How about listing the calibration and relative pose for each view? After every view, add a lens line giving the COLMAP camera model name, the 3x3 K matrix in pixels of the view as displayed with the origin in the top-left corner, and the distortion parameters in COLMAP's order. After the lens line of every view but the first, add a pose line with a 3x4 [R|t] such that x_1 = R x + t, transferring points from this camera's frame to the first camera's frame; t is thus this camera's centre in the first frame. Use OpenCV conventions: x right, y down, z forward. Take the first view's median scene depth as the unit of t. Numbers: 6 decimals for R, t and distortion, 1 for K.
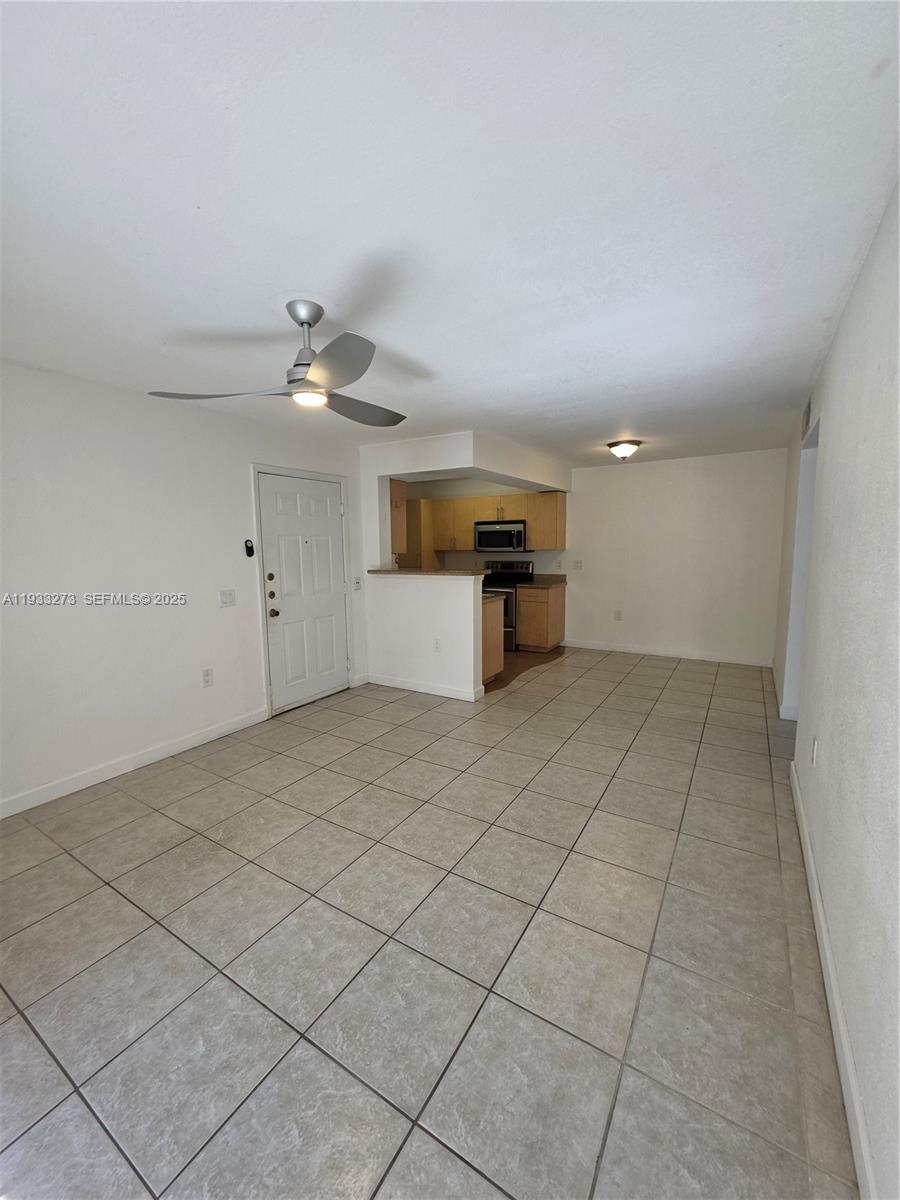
lens RADIAL K [[489.4, 0, 441.3], [0, 489.4, 623.6], [0, 0, 1]] dist [0.004516, 0.000737]
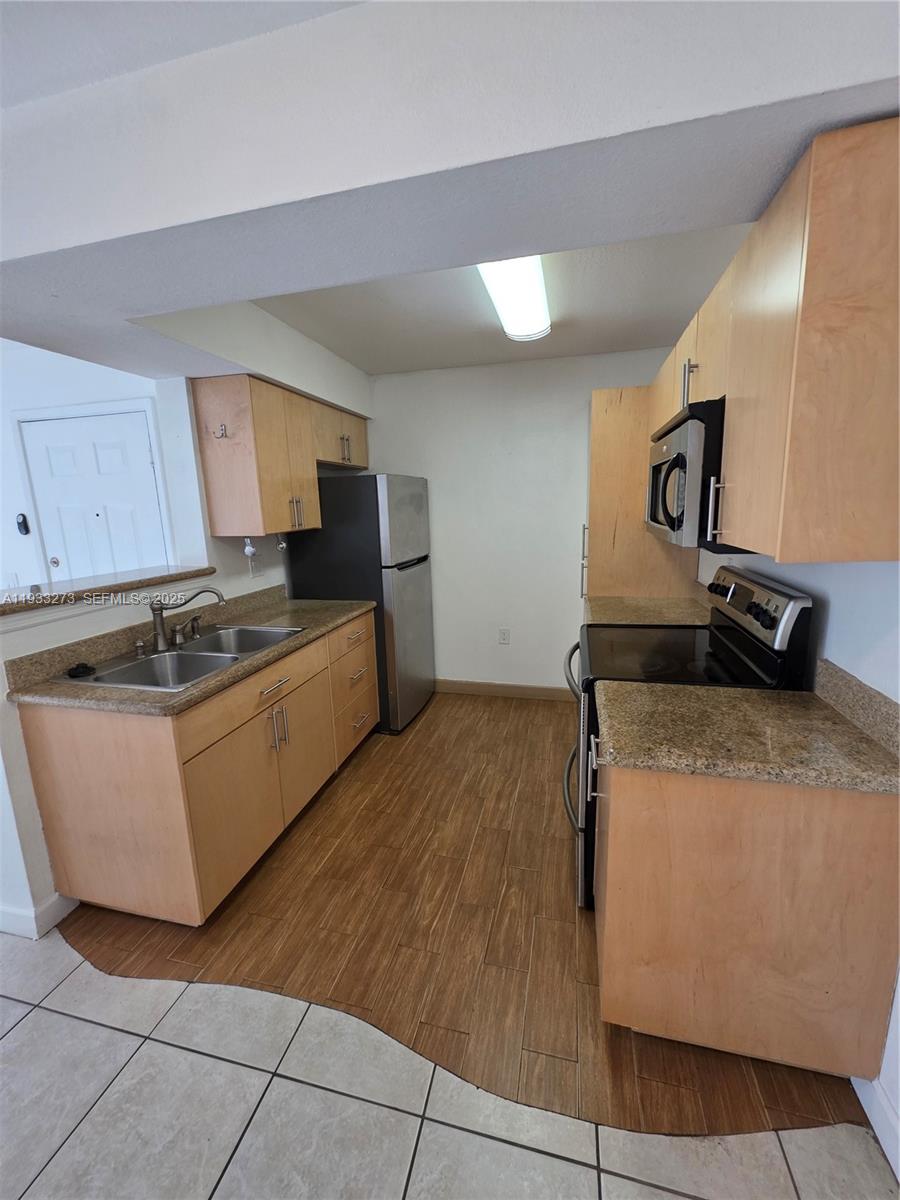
lens RADIAL K [[489.4, 0, 445.9], [0, 489.4, 600.9], [0, 0, 1]] dist [0.004516, 0.000737]
pose [[0.297227, 0.186634, -0.936389, 0.455204], [-0.130458, 0.979451, 0.153807, -0.190767], [0.945852, 0.076444, 0.315468, 1.097971]]
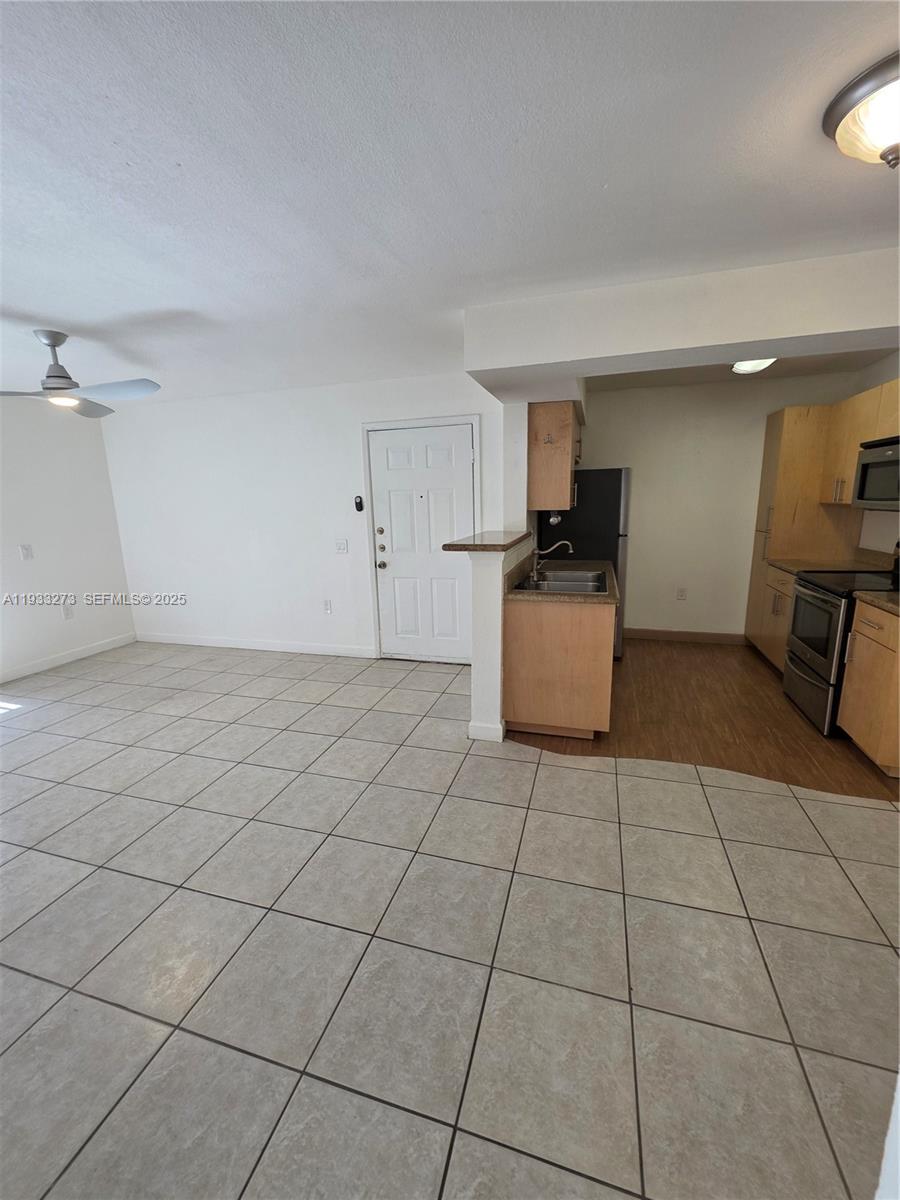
lens RADIAL K [[489.4, 0, 448.5], [0, 489.4, 605.1], [0, 0, 1]] dist [0.004516, 0.000737]
pose [[0.247816, 0.212532, -0.945208, 0.600282], [-0.135071, 0.973691, 0.183523, -0.126046], [0.959345, 0.082190, 0.270003, 0.712251]]
